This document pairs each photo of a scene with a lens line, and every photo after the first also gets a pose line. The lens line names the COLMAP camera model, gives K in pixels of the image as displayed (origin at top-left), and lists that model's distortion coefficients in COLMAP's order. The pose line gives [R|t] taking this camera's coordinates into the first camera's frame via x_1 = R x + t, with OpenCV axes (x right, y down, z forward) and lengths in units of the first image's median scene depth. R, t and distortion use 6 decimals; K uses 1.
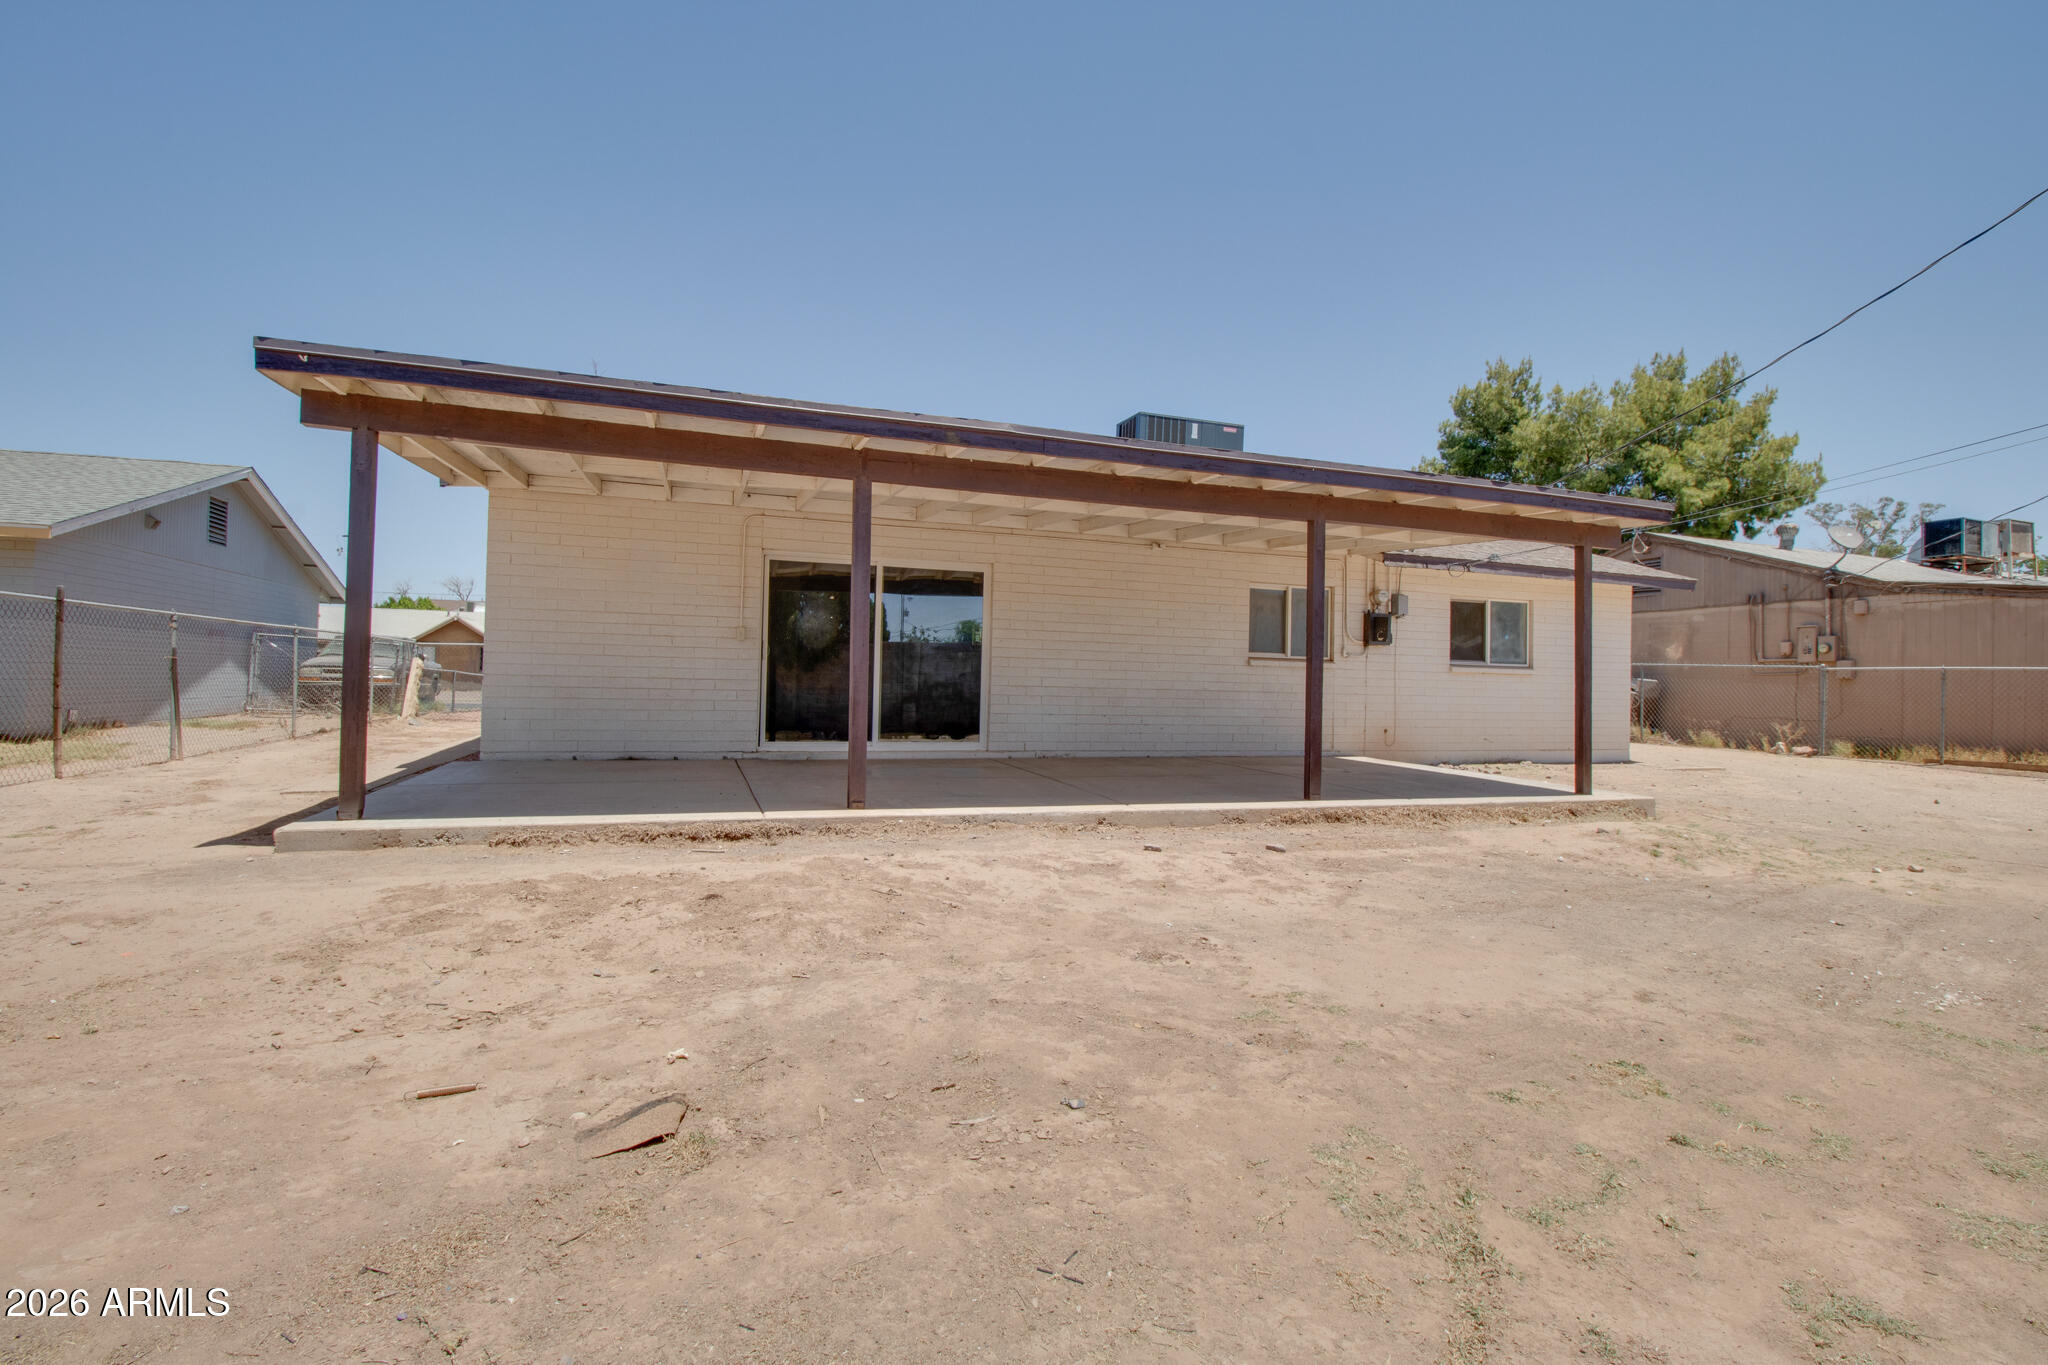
lens RADIAL K [[948.7, 0, 1027.2], [0, 948.7, 663.1], [0, 0, 1]] dist [-0.001576, -0.012930]
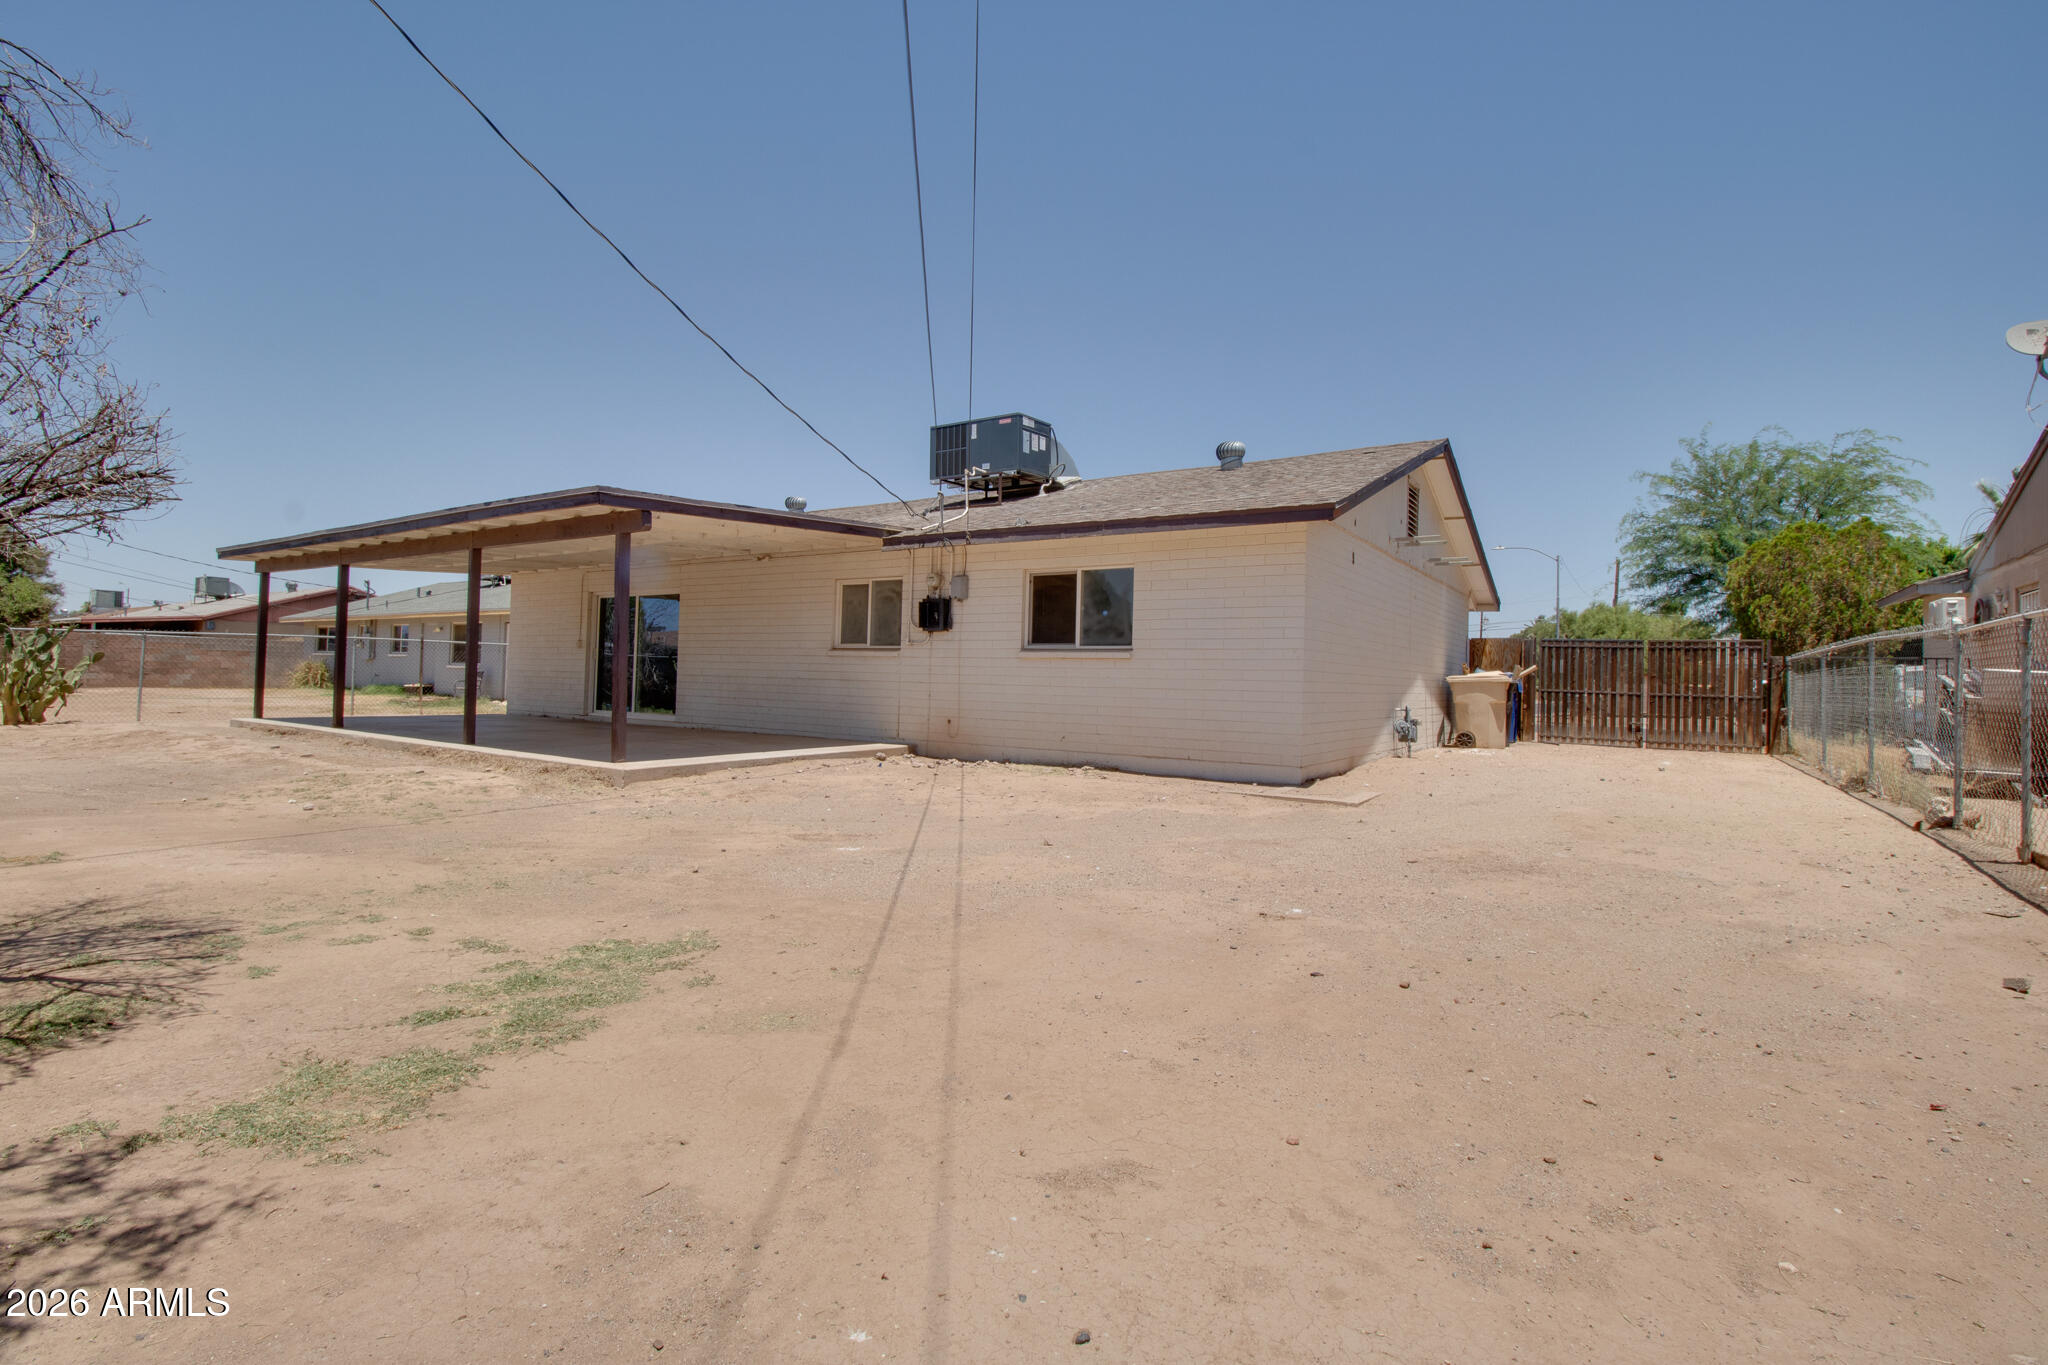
lens RADIAL K [[948.7, 0, 1027.2], [0, 948.7, 663.1], [0, 0, 1]] dist [-0.001576, -0.012930]
pose [[0.597634, -0.021947, -0.801468, 1.209910], [0.005595, 0.999715, -0.023204, 0.036601], [0.801749, 0.009384, 0.597587, 0.507106]]
